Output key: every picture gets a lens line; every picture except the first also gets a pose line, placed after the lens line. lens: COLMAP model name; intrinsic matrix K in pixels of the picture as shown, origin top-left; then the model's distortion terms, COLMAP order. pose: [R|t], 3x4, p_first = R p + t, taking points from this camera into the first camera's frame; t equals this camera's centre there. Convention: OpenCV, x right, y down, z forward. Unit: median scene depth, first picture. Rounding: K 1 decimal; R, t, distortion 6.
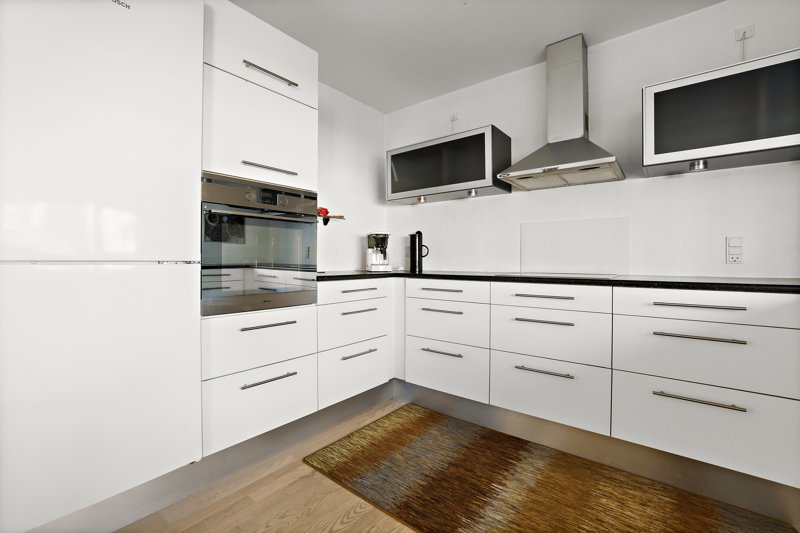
lens RADIAL K [[345.2, 0, 395.2], [0, 345.2, 261.7], [0, 0, 1]] dist [-0.026659, 0.003278]
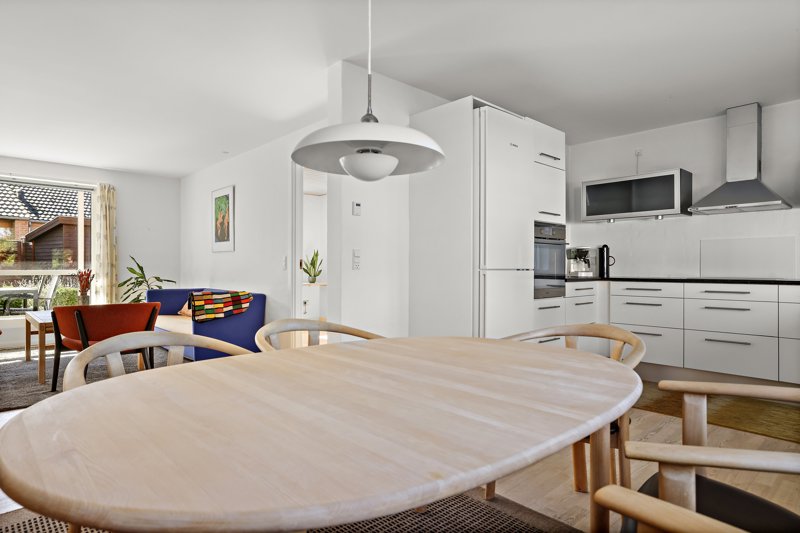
lens RADIAL K [[460.8, 0, 396.2], [0, 460.8, 271.8], [0, 0, 1]] dist [0.000106, 0.015974]
pose [[0.990227, -0.000973, -0.139460, -0.694551], [0.001780, 0.999982, 0.005662, -0.002438], [0.139452, -0.005855, 0.990212, -1.169595]]
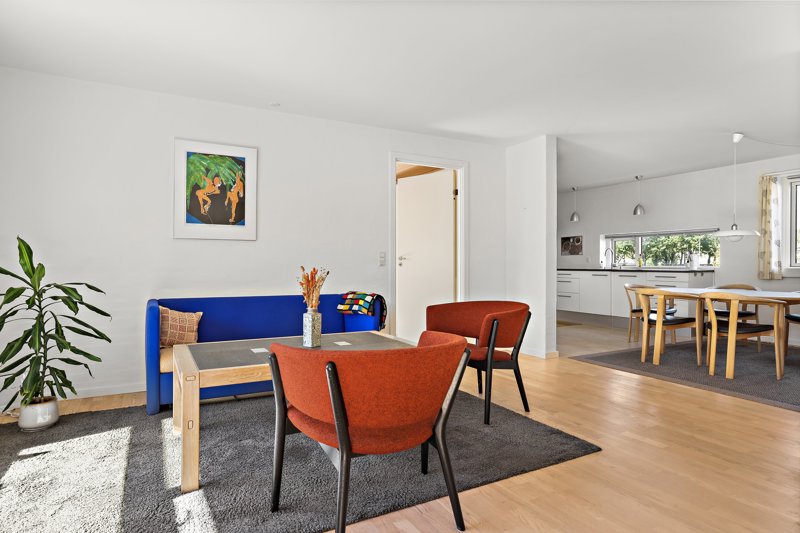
lens RADIAL K [[460.8, 0, 400.4], [0, 460.8, 263.7], [0, 0, 1]] dist [0.000106, 0.015974]
pose [[0.372336, -0.003785, 0.928090, -3.953370], [0.000795, 0.999993, 0.003760, -0.023168], [-0.928098, -0.000662, 0.372336, 0.279808]]
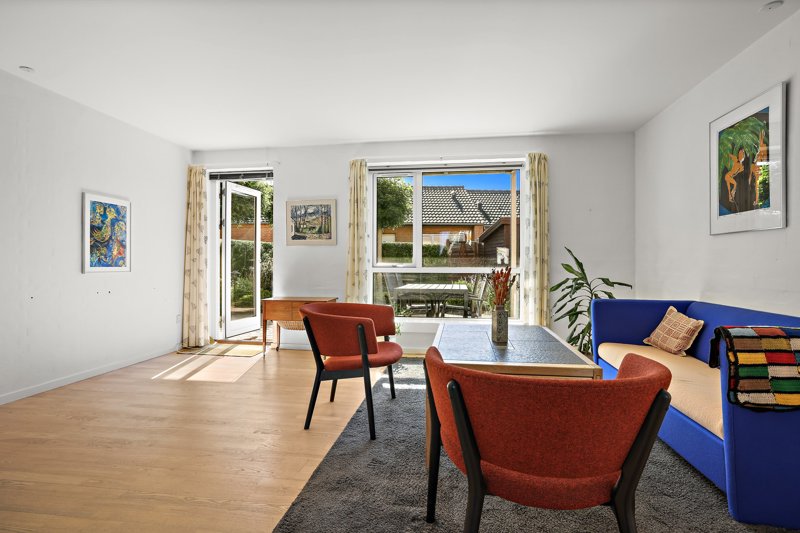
lens RADIAL K [[410.3, 0, 395.2], [0, 410.3, 263.0], [0, 0, 1]] dist [-0.003915, 0.004015]
pose [[0.505777, -0.005563, -0.862647, -1.722313], [-0.000120, 0.999979, -0.006519, -0.008299], [0.862664, 0.003401, 0.505765, 0.085664]]
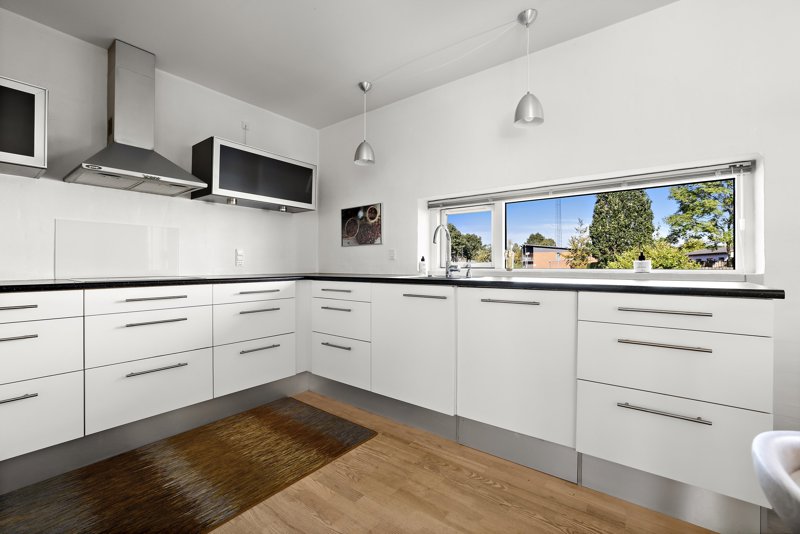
lens RADIAL K [[345.2, 0, 405.2], [0, 345.2, 261.9], [0, 0, 1]] dist [-0.026659, 0.003278]
pose [[-0.042714, 0.003514, 0.999081, -0.611508], [-0.000098, 0.999994, -0.003521, -0.007614], [-0.999087, -0.000249, -0.042713, 0.266672]]
